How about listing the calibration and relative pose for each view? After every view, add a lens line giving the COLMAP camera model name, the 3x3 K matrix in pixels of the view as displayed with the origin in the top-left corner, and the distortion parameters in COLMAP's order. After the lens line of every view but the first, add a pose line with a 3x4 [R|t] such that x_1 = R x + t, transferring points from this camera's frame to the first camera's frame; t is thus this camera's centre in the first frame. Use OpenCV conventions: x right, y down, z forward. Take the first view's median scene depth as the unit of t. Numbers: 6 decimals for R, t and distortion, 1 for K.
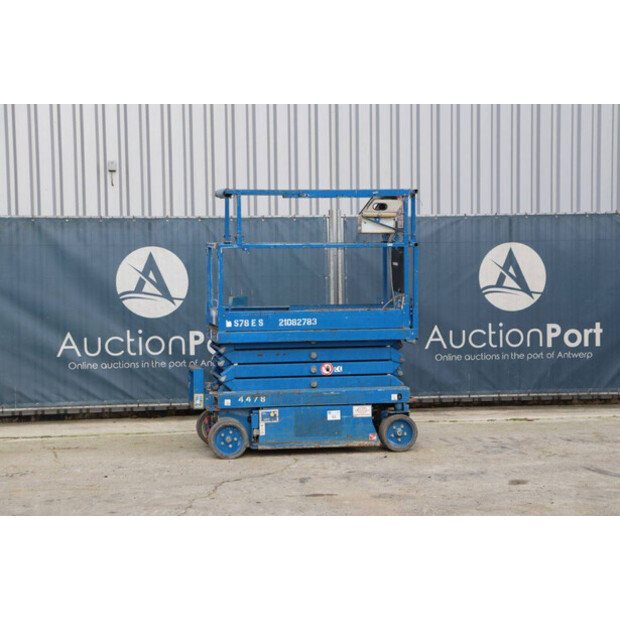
lens RADIAL K [[1272.2, 0, 311.8], [0, 1272.2, 304.8], [0, 0, 1]] dist [0.314063, 0.000000]
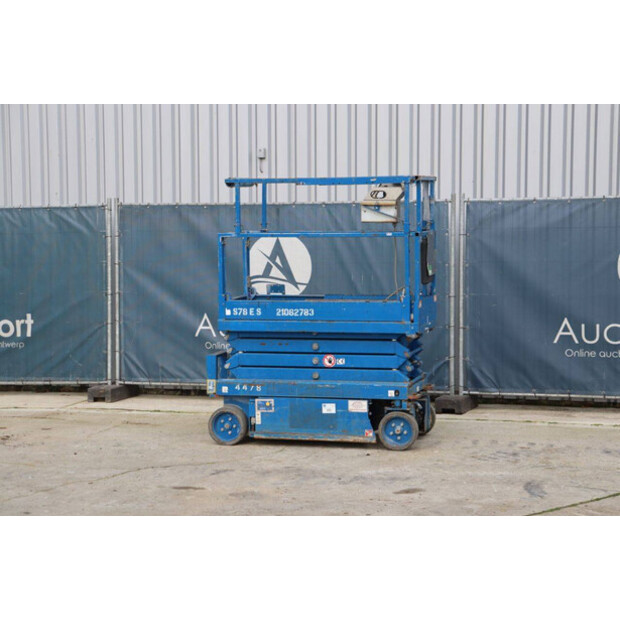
lens RADIAL K [[1272.2, 0, 311.6], [0, 1272.2, 308.0], [0, 0, 1]] dist [0.314063, 0.000000]
pose [[0.913466, 0.028327, -0.405929, 0.393959], [-0.018820, 0.999448, 0.027394, -0.016619], [0.406481, -0.017384, 0.913494, 0.101143]]
